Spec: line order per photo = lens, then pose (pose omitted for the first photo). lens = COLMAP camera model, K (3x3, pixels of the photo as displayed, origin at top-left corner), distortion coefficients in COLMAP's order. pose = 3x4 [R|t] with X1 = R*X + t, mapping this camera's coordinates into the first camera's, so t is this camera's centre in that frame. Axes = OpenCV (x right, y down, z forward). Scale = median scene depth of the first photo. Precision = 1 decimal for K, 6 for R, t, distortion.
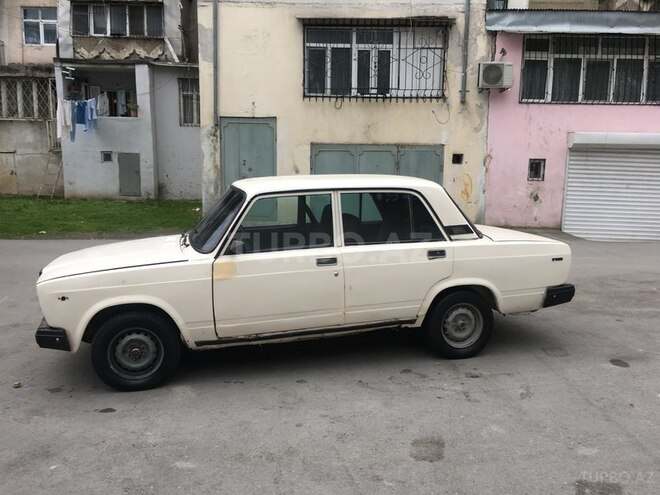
lens RADIAL K [[556.5, 0, 330.0], [0, 556.5, 247.5], [0, 0, 1]] dist [0.081927, -0.091922]
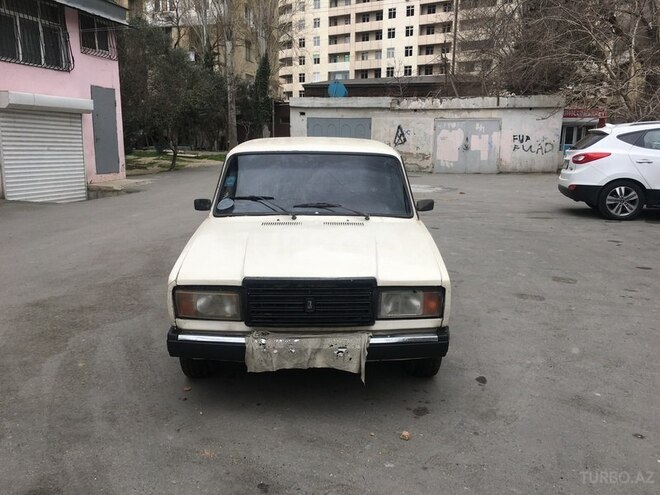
lens RADIAL K [[556.5, 0, 330.0], [0, 556.5, 247.5], [0, 0, 1]] dist [0.081927, -0.091922]
pose [[0.225356, -0.199318, 0.953670, -1.225139], [0.137702, 0.975540, 0.171349, -0.128470], [-0.964496, 0.092708, 0.247290, 0.905893]]
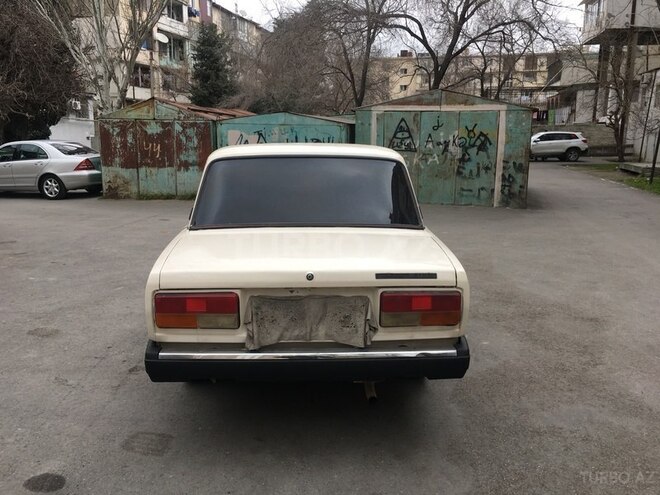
lens RADIAL K [[556.5, 0, 330.0], [0, 556.5, 247.5], [0, 0, 1]] dist [0.081927, -0.091922]
pose [[-0.193312, 0.183306, -0.963862, 1.069132], [-0.152889, 0.964763, 0.214141, -0.202712], [0.969152, 0.188760, -0.158475, 1.477542]]
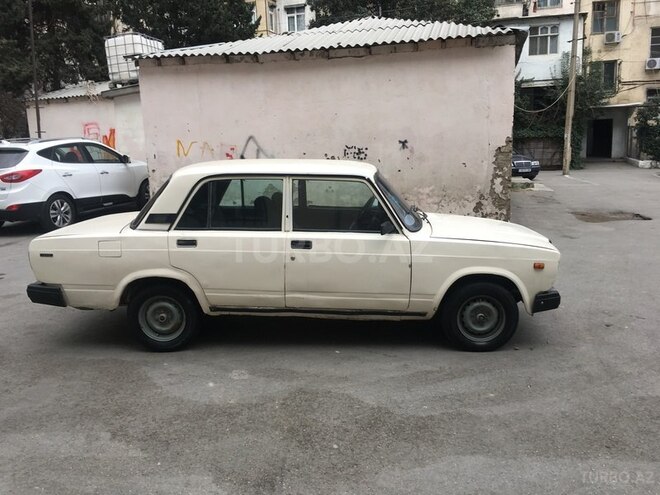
lens RADIAL K [[556.5, 0, 330.0], [0, 556.5, 247.5], [0, 0, 1]] dist [0.081927, -0.091922]
pose [[-0.961943, -0.038073, 0.270585, -0.443813], [0.055612, 0.942242, 0.330282, -0.377038], [-0.267531, 0.332761, -0.904266, 2.377944]]
